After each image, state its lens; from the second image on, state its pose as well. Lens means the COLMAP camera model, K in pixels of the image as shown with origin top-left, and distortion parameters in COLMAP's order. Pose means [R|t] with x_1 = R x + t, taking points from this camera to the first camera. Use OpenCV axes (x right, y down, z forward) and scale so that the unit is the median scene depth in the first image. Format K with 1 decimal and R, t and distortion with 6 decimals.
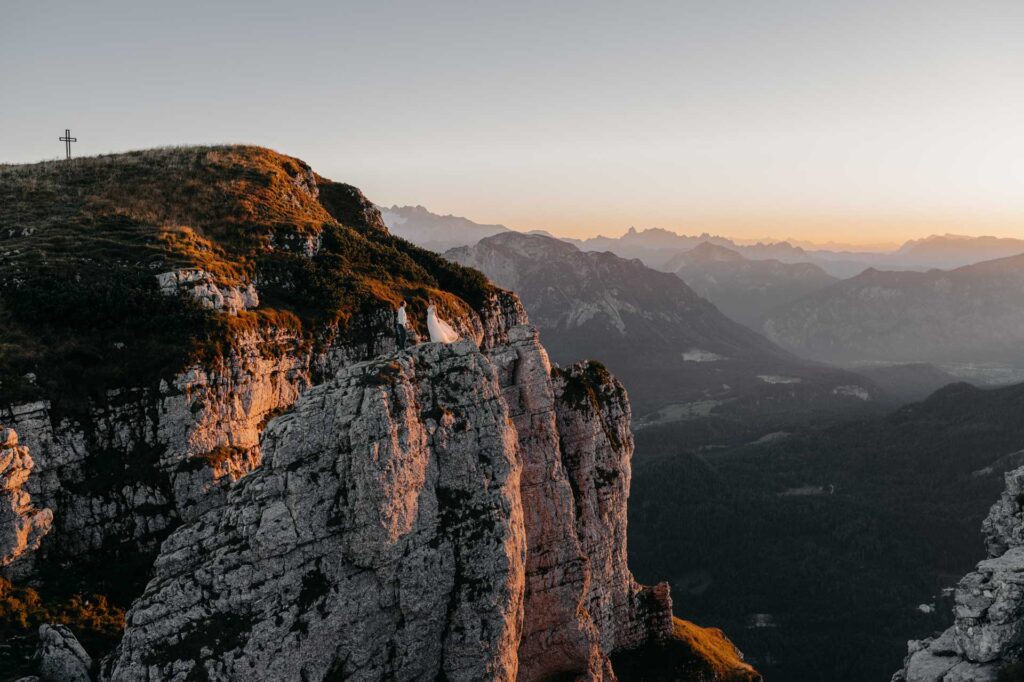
lens RADIAL K [[987.0, 0, 505.4], [0, 987.0, 337.7], [0, 0, 1]] dist [-0.016610, 0.000000]
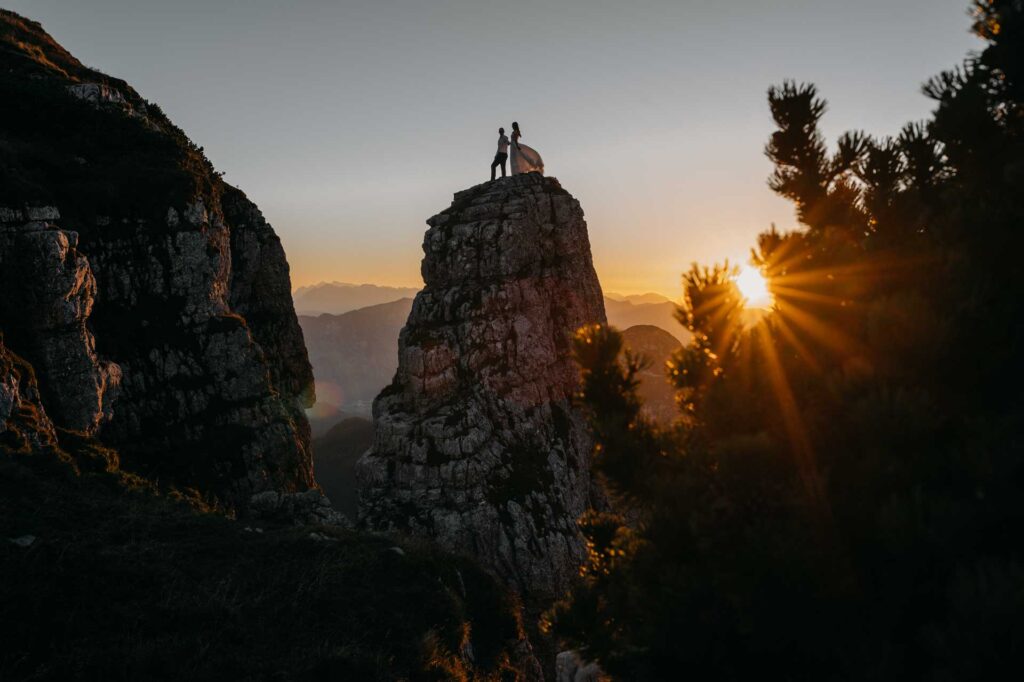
lens RADIAL K [[987.0, 0, 510.3], [0, 987.0, 342.7], [0, 0, 1]] dist [-0.016610, 0.000000]
pose [[0.823012, -0.011581, 0.567907, -0.560256], [0.035748, 0.998866, -0.031436, 0.173570], [-0.566899, 0.046174, 0.822492, 0.285823]]
